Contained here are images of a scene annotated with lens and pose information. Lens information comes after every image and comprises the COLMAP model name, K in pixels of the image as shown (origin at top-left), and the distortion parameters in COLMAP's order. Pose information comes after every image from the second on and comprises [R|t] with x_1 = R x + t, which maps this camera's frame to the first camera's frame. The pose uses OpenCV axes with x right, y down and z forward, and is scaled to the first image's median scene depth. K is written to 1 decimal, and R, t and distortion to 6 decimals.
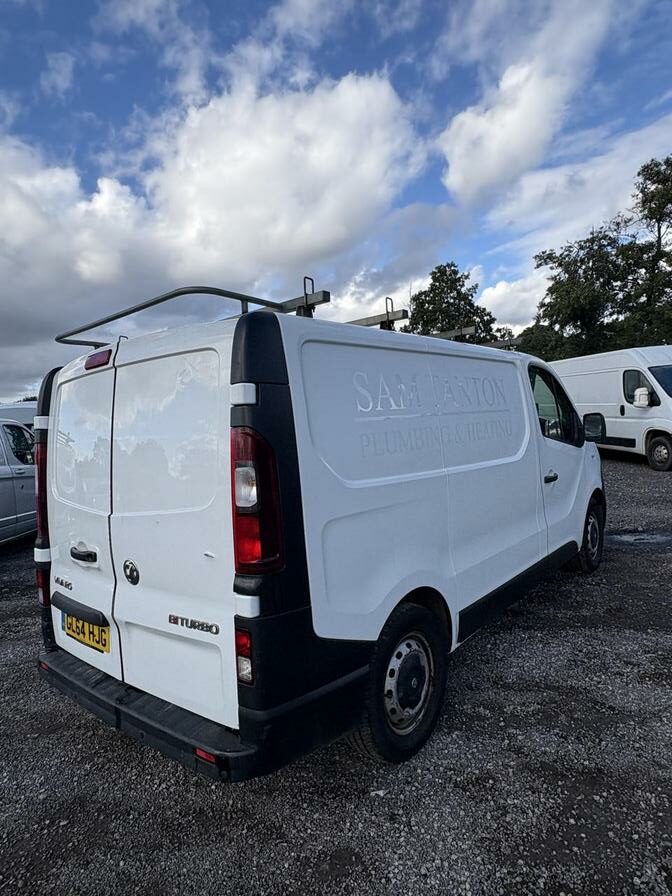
lens RADIAL K [[529.6, 0, 333.8], [0, 529.6, 462.9], [0, 0, 1]] dist [-0.003888, 0.001771]
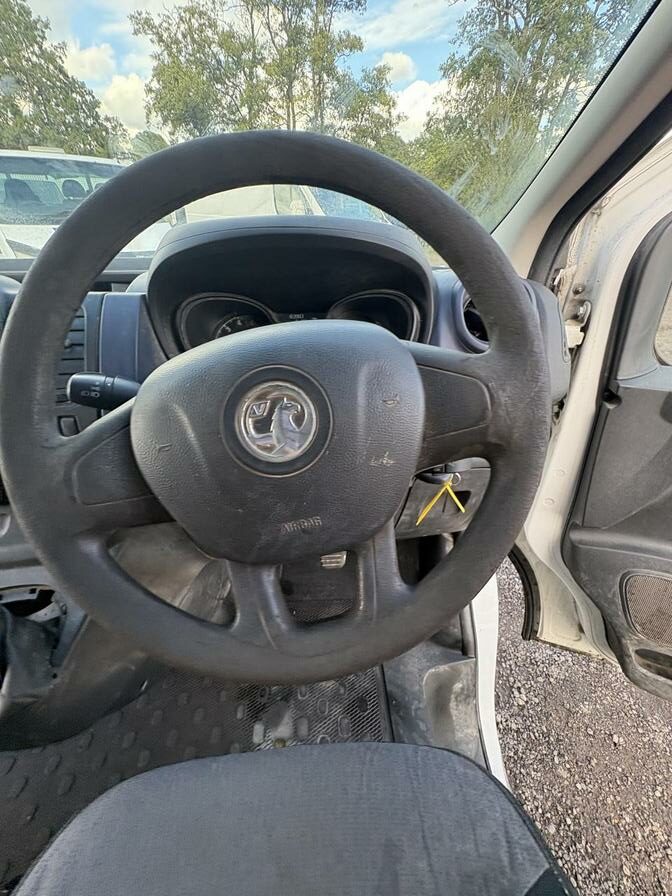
lens RADIAL K [[359.1, 0, 338.3], [0, 359.1, 451.0], [0, 0, 1]] dist [-0.002331, 0.002031]
pose [[0.721980, -0.304526, 0.621296, 0.026786], [-0.006951, 0.894701, 0.446611, -0.006740], [-0.691879, -0.326763, 0.643840, 0.097497]]
